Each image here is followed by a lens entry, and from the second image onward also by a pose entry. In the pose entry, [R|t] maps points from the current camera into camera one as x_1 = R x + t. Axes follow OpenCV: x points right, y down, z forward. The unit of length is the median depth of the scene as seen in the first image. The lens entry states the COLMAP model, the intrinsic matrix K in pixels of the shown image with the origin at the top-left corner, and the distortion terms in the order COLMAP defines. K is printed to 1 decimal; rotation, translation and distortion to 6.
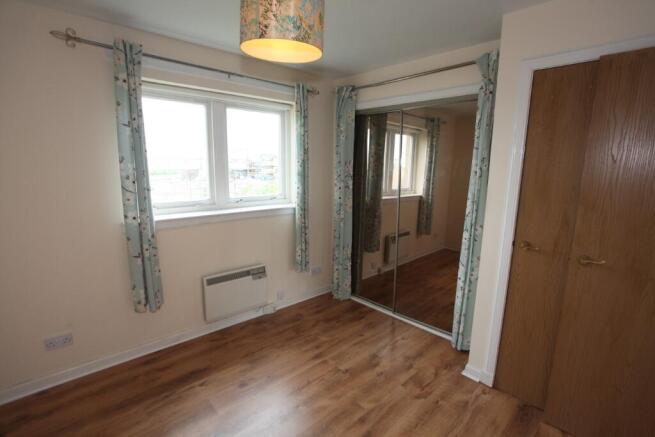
lens RADIAL K [[318.7, 0, 328.8], [0, 318.7, 223.6], [0, 0, 1]] dist [-0.063442, 0.024168]
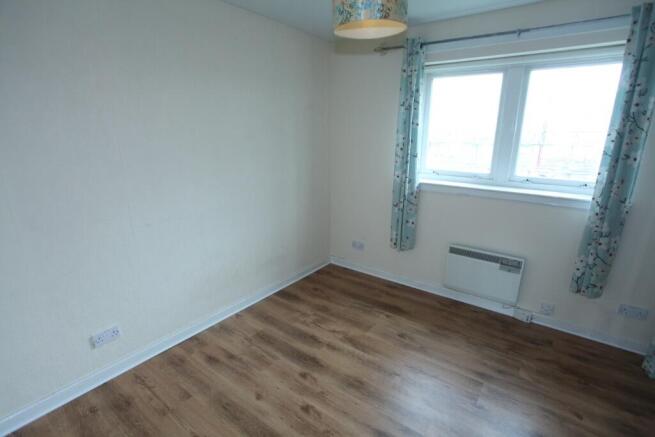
lens RADIAL K [[318.7, 0, 328.8], [0, 318.7, 223.6], [0, 0, 1]] dist [-0.063442, 0.024168]
pose [[0.178298, 0.257787, -0.949608, 0.510429], [-0.182821, 0.956947, 0.225453, -0.059739], [0.966844, 0.133410, 0.217750, 0.351839]]
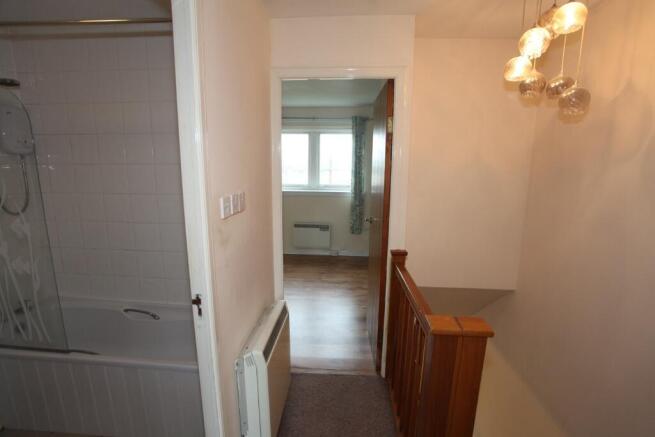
lens RADIAL K [[318.7, 0, 328.8], [0, 318.7, 223.6], [0, 0, 1]] dist [-0.063442, 0.024168]
pose [[0.683140, 0.124831, -0.719539, 1.144066], [-0.133287, 0.990045, 0.045216, 0.054351], [0.718021, 0.065017, 0.692978, -0.211193]]
